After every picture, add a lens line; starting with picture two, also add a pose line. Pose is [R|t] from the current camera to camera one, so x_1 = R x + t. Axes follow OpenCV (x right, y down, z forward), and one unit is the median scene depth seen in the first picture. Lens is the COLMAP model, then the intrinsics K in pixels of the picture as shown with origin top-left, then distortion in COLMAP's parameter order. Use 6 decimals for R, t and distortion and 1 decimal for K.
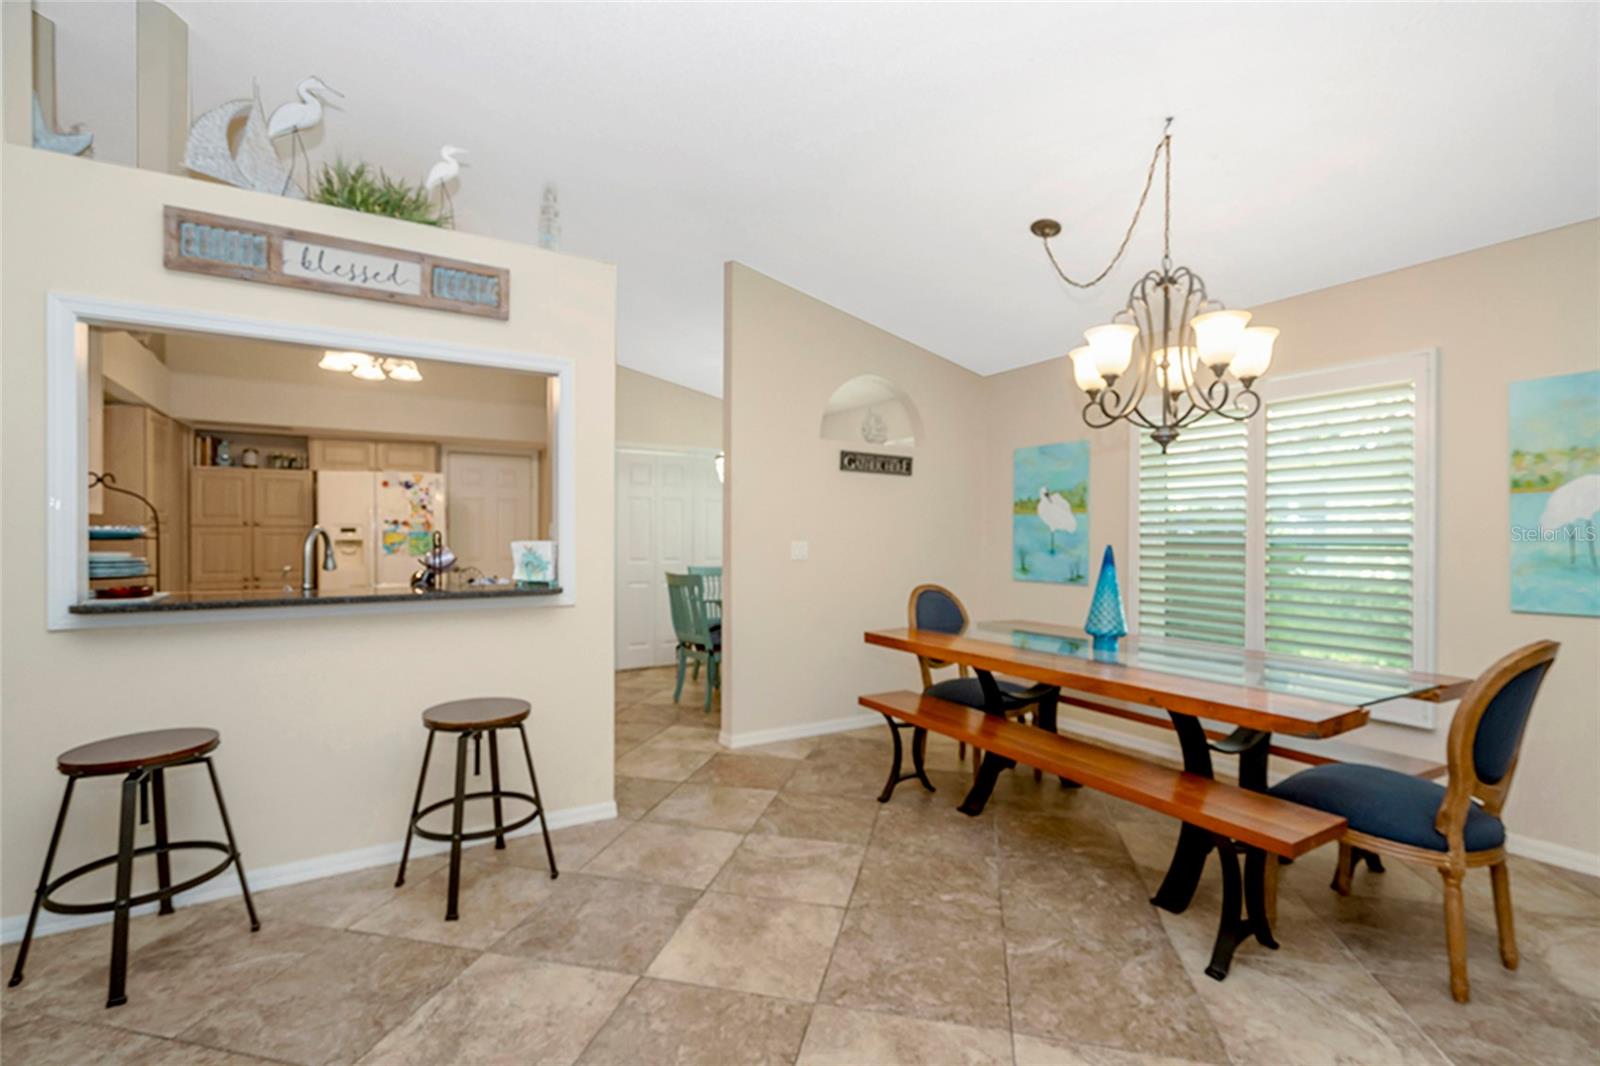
lens RADIAL K [[729.7, 0, 807.0], [0, 729.7, 536.5], [0, 0, 1]] dist [-0.002359, 0.002122]
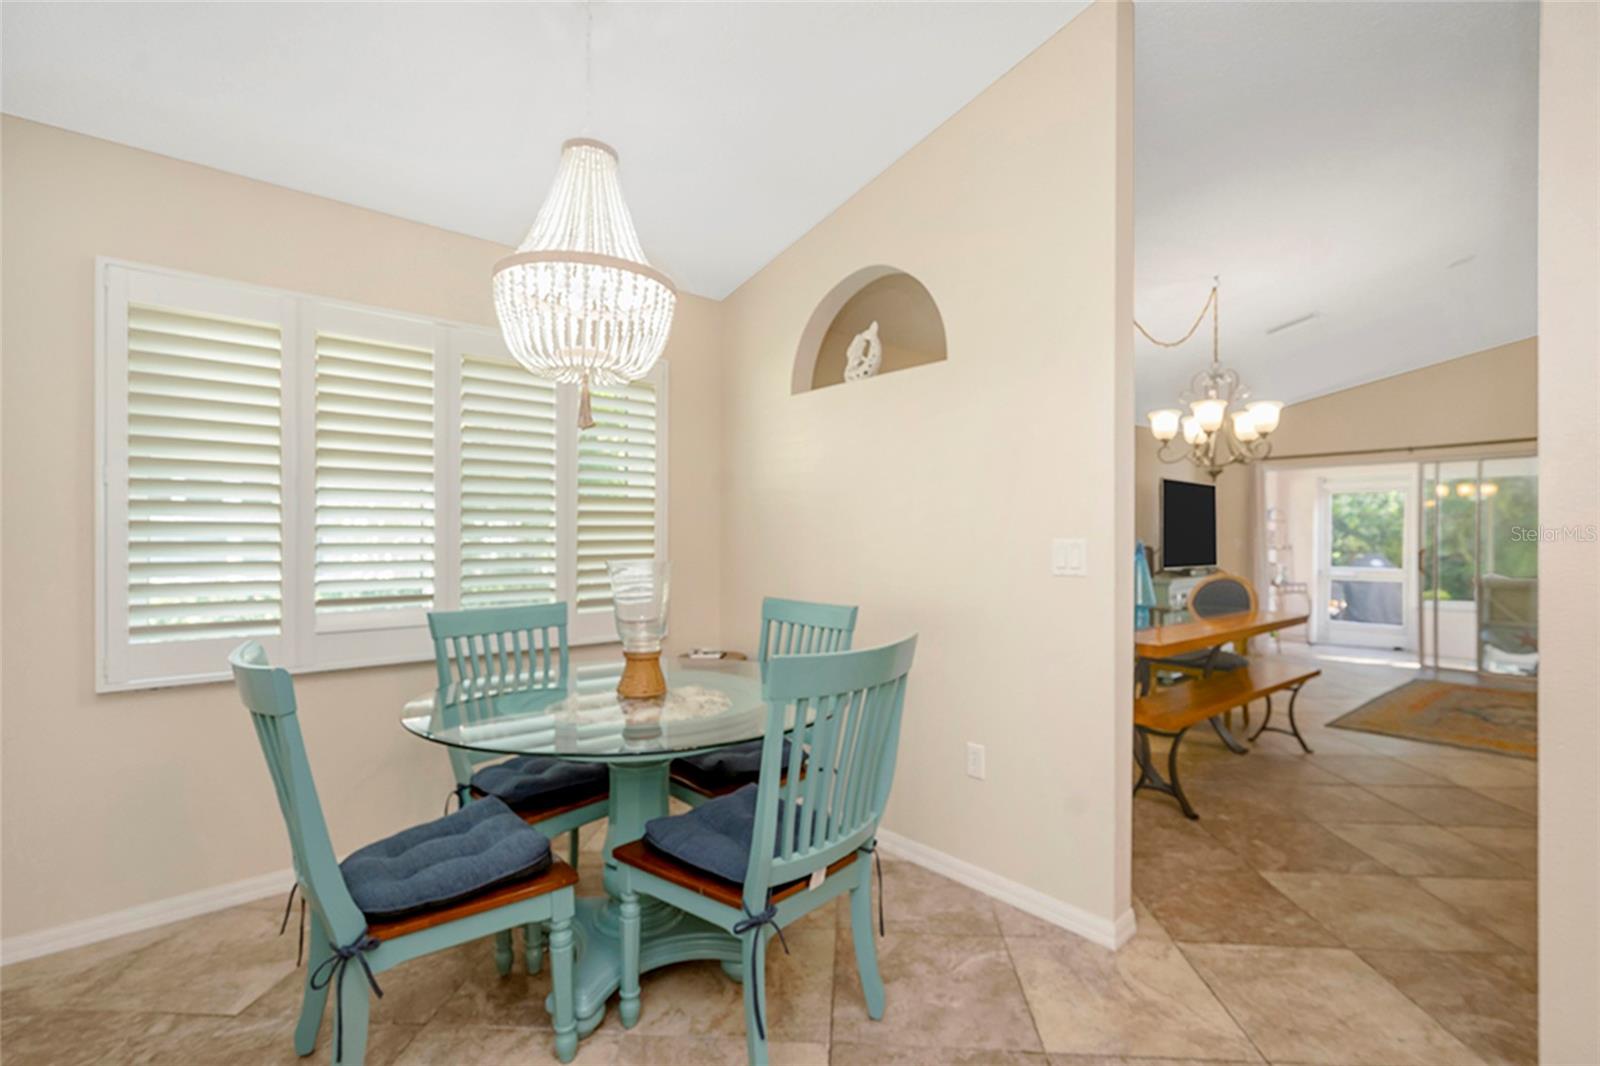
lens RADIAL K [[729.7, 0, 804.7], [0, 729.7, 536.8], [0, 0, 1]] dist [-0.002359, 0.002122]
pose [[-0.163745, -0.001958, 0.986501, -0.853143], [-0.000734, 0.999998, 0.001863, 0.004752], [-0.986502, -0.000419, -0.163746, 1.924255]]
